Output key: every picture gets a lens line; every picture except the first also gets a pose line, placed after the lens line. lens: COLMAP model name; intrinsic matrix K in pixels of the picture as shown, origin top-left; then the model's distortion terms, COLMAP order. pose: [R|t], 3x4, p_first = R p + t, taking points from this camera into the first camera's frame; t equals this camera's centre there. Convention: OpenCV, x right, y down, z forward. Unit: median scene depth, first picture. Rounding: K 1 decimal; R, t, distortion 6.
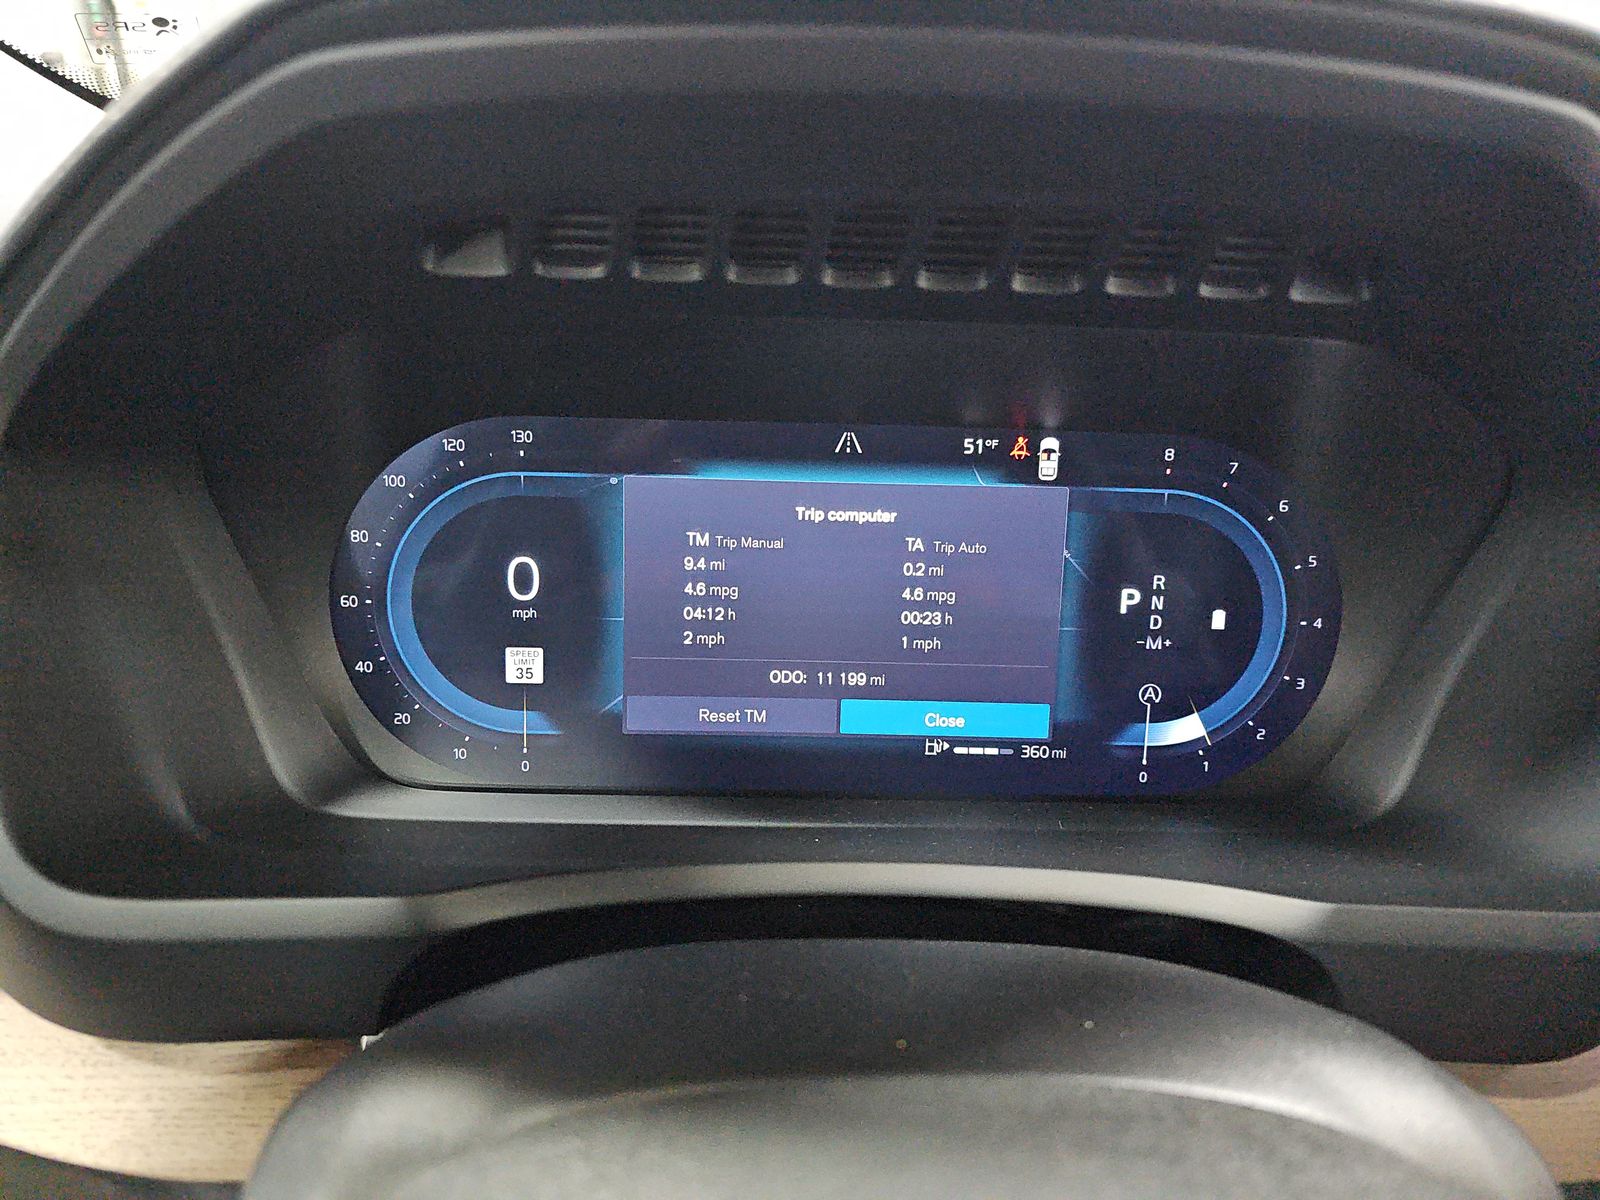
lens RADIAL K [[1062.1, 0, 800.0], [0, 1062.1, 600.0], [0, 0, 1]] dist [0.000249, -0.050419]
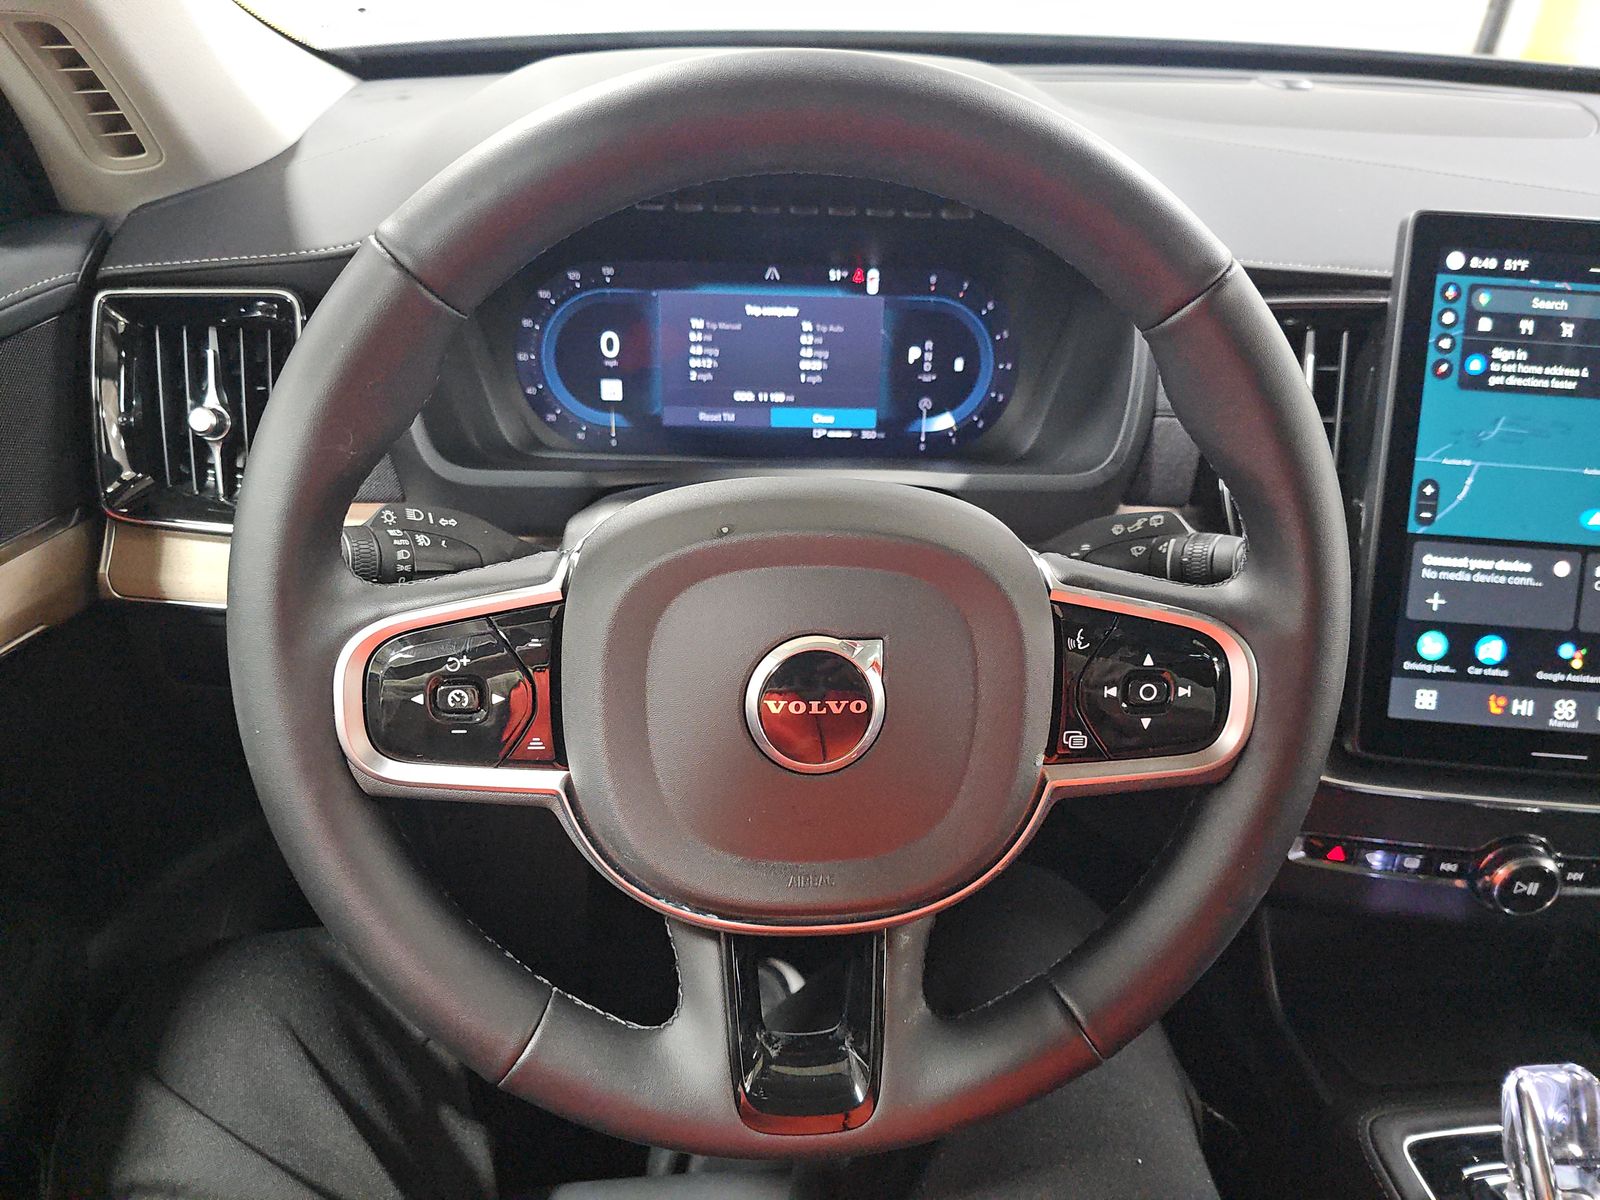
lens RADIAL K [[1062.1, 0, 800.0], [0, 1062.1, 600.0], [0, 0, 1]] dist [0.000249, -0.050419]
pose [[0.999125, 0.008250, -0.040998, 0.179464], [-0.001267, 0.985870, 0.167505, 0.116958], [0.041801, -0.167307, 0.985018, -1.019115]]
